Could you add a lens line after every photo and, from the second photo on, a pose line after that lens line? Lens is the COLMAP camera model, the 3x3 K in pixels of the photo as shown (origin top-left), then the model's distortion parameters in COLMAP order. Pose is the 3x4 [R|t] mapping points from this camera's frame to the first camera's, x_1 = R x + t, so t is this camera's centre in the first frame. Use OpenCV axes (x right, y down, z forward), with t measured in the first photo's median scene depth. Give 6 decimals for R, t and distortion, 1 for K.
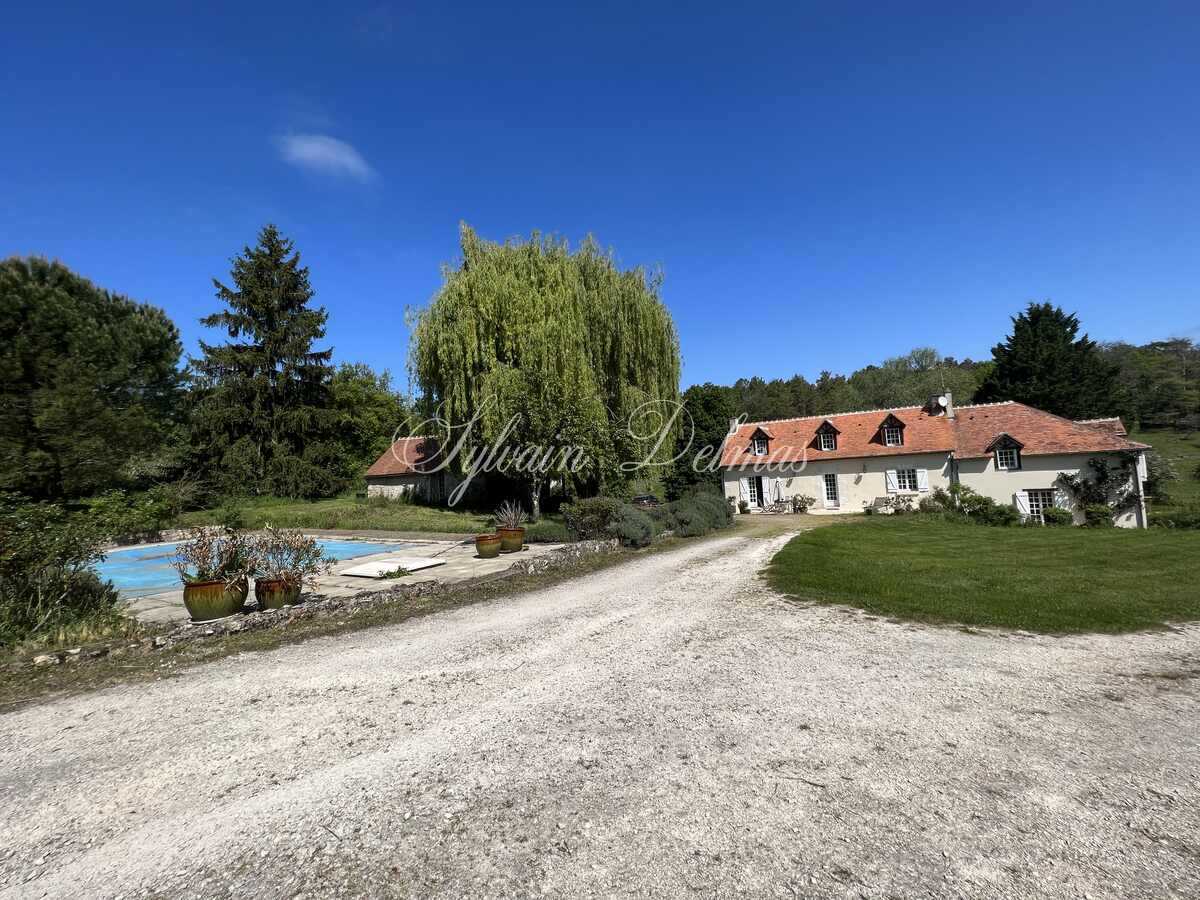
lens RADIAL K [[480.6, 0, 605.8], [0, 480.6, 449.8], [0, 0, 1]] dist [-0.000420, 0.000168]
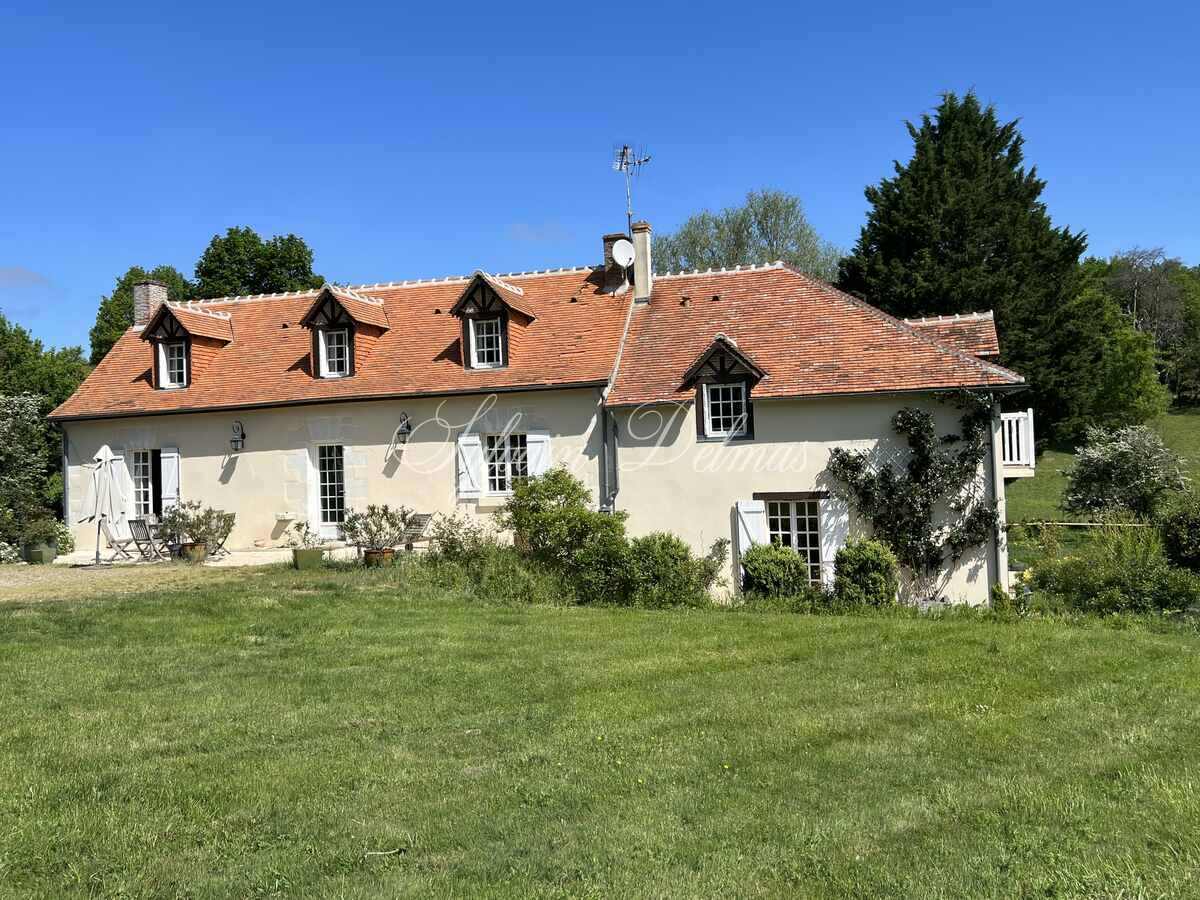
lens RADIAL K [[971.8, 0, 595.9], [0, 971.8, 447.5], [0, 0, 1]] dist [0.018923, -0.000591]
pose [[0.958800, 0.029683, 0.282527, 0.542562], [-0.036934, 0.999110, 0.020373, 0.036750], [-0.281671, -0.029968, 0.959043, 0.334928]]
